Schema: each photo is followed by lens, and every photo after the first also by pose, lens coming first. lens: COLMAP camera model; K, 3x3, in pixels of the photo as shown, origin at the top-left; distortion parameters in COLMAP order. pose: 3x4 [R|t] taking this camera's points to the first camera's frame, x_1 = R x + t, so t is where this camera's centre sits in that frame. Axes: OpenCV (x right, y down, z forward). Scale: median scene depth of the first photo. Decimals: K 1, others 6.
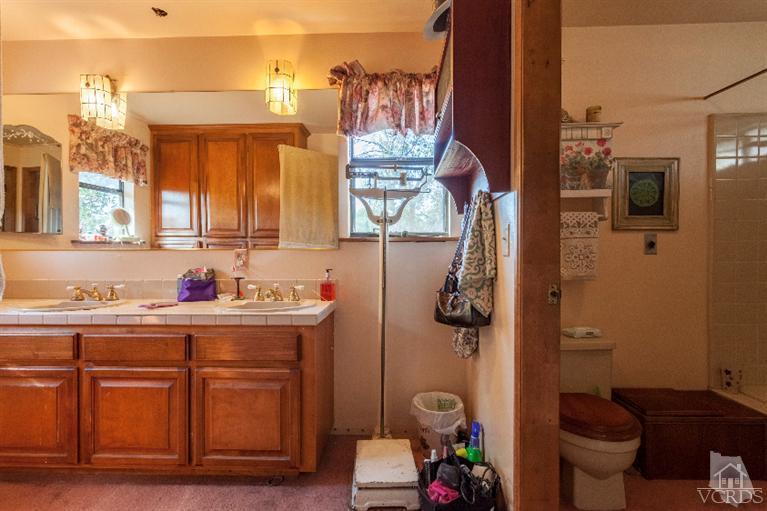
lens RADIAL K [[368.7, 0, 388.4], [0, 368.7, 254.0], [0, 0, 1]] dist [0.000313, -0.000672]
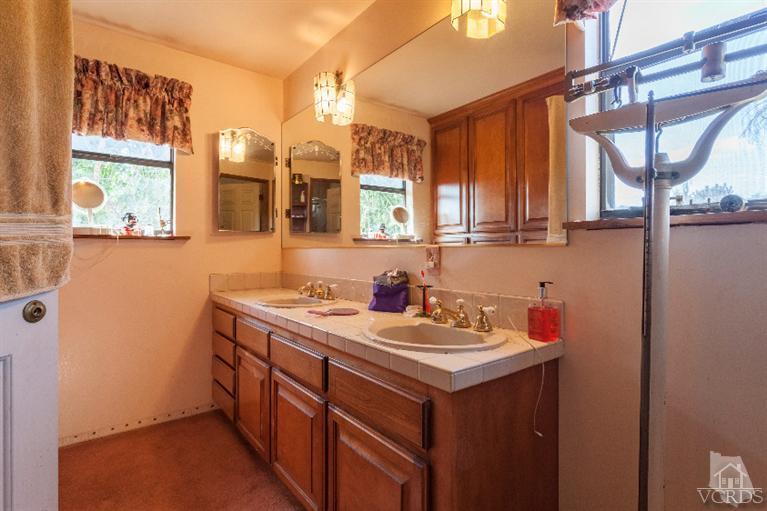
lens RADIAL K [[392.2, 0, 383.6], [0, 392.2, 245.9], [0, 0, 1]] dist [-0.004103, 0.001463]
pose [[0.636576, -0.005050, -0.771198, 0.131391], [-0.007189, 0.999896, -0.012482, -0.002397], [0.771181, 0.013489, 0.636473, 0.457657]]
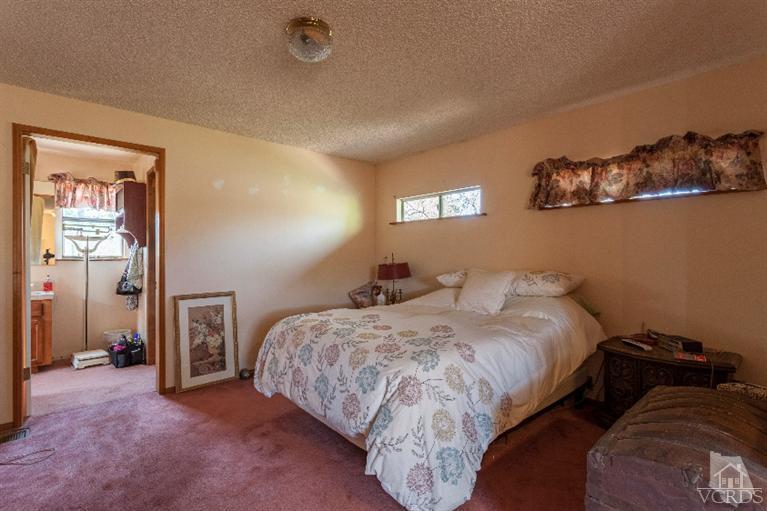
lens RADIAL K [[368.7, 0, 387.8], [0, 368.7, 254.1], [0, 0, 1]] dist [0.000313, -0.000672]
pose [[0.719124, -0.000913, 0.694881, -0.230696], [0.011513, 0.999878, -0.010602, -0.029141], [-0.694786, 0.015624, 0.719046, -1.668901]]
